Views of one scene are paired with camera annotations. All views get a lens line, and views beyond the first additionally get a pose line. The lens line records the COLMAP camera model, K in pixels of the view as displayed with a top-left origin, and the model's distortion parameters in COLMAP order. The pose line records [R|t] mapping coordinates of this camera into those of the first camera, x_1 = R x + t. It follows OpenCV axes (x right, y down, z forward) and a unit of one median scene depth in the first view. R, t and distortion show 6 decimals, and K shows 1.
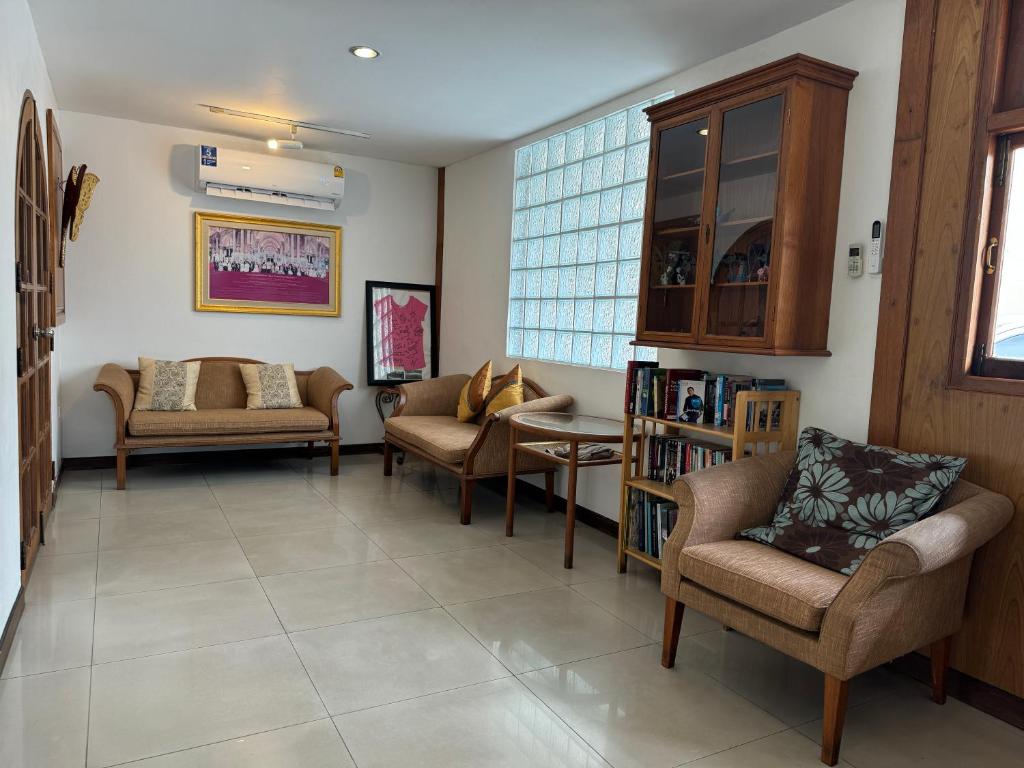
lens RADIAL K [[726.8, 0, 515.4], [0, 726.8, 383.0], [0, 0, 1]] dist [0.024172, -0.005998]
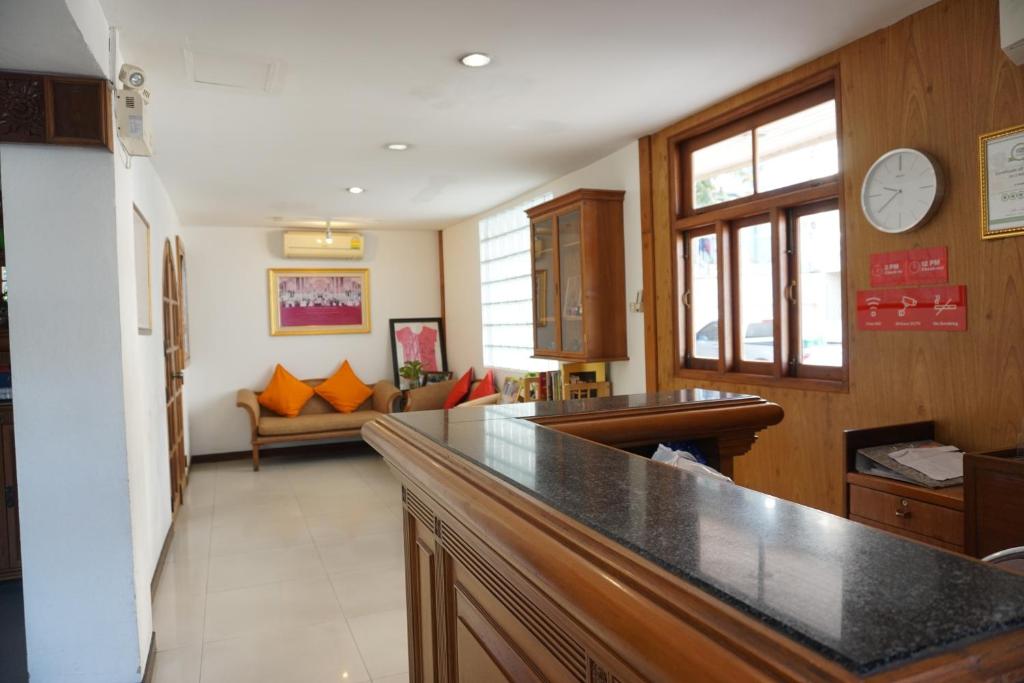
lens RADIAL K [[700.1, 0, 515.0], [0, 700.1, 335.5], [0, 0, 1]] dist [-0.010759, 0.009235]
pose [[0.990631, -0.072707, -0.115598, 0.309422], [0.065178, 0.995579, -0.067638, -0.001625], [0.120005, 0.059470, 0.990990, -0.494000]]
